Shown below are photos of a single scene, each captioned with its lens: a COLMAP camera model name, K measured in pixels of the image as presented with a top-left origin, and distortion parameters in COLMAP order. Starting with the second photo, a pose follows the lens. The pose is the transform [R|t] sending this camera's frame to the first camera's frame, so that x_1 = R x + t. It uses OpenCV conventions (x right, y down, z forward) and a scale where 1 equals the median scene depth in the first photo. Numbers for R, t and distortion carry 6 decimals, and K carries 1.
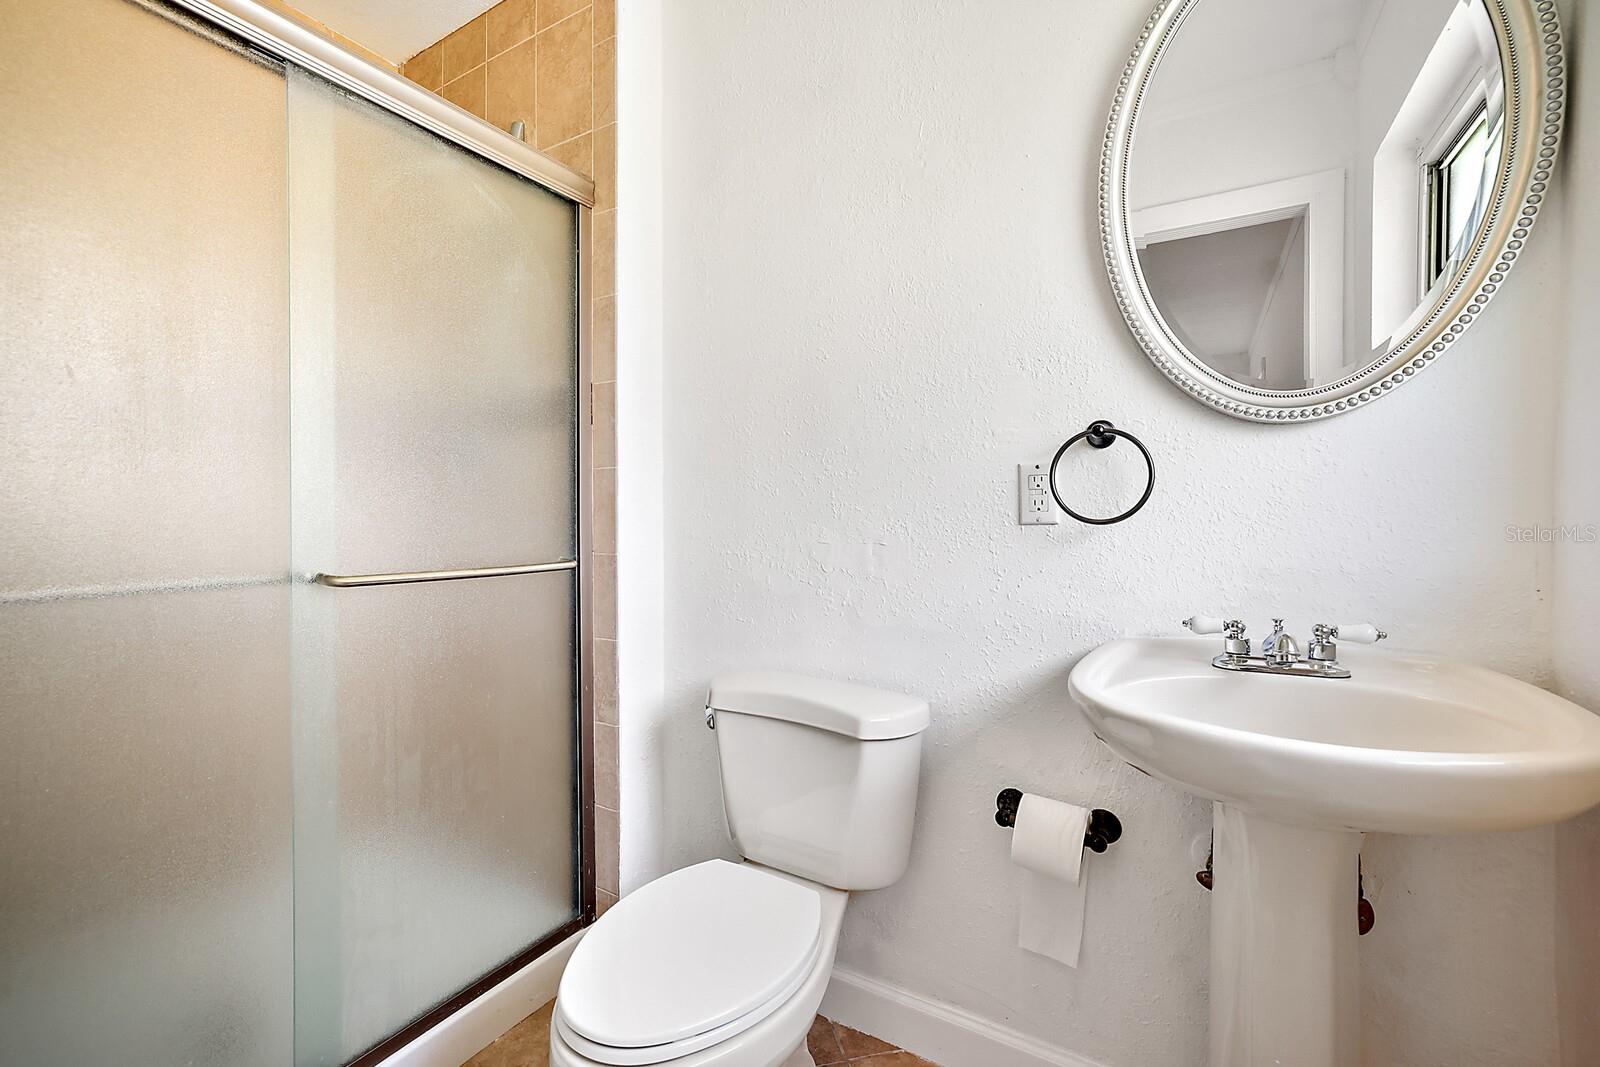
lens RADIAL K [[676.1, 0, 798.9], [0, 676.1, 528.9], [0, 0, 1]] dist [0.016545, 0.000820]
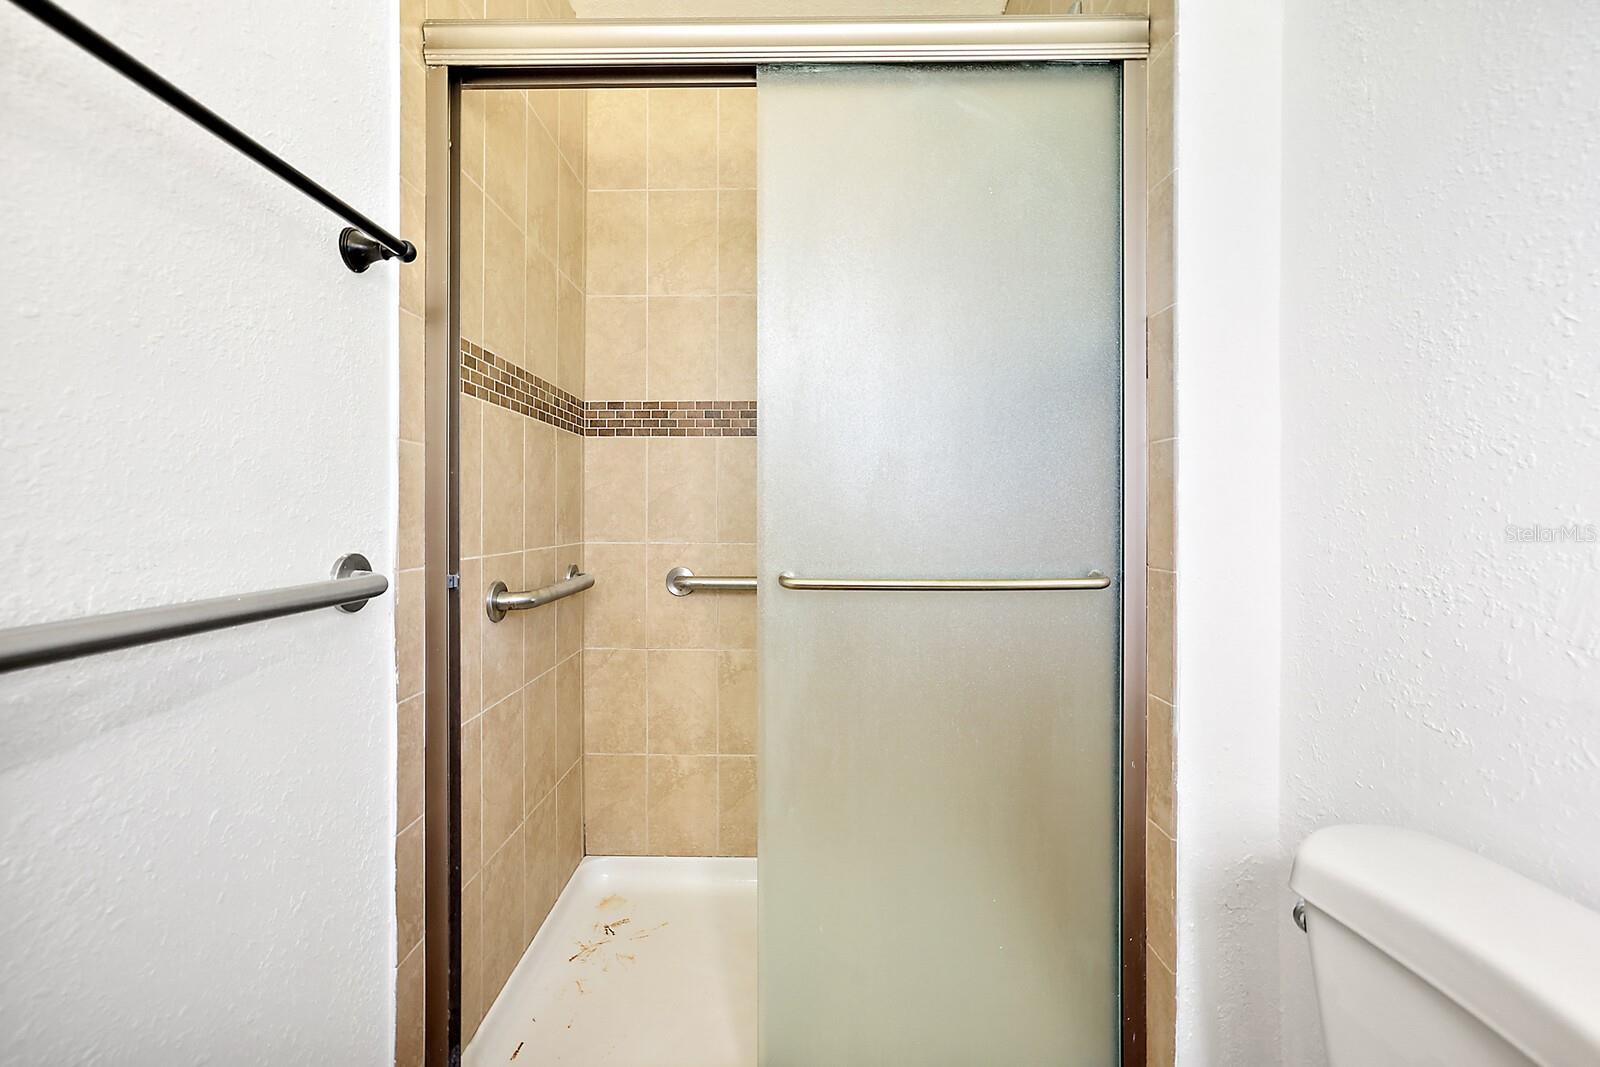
lens RADIAL K [[676.1, 0, 803.3], [0, 676.1, 522.5], [0, 0, 1]] dist [0.016545, 0.000820]
pose [[0.516473, 0.011018, -0.856233, 0.105373], [-0.014501, 0.999886, 0.004119, -0.008726], [0.856181, 0.010288, 0.516574, 0.366930]]
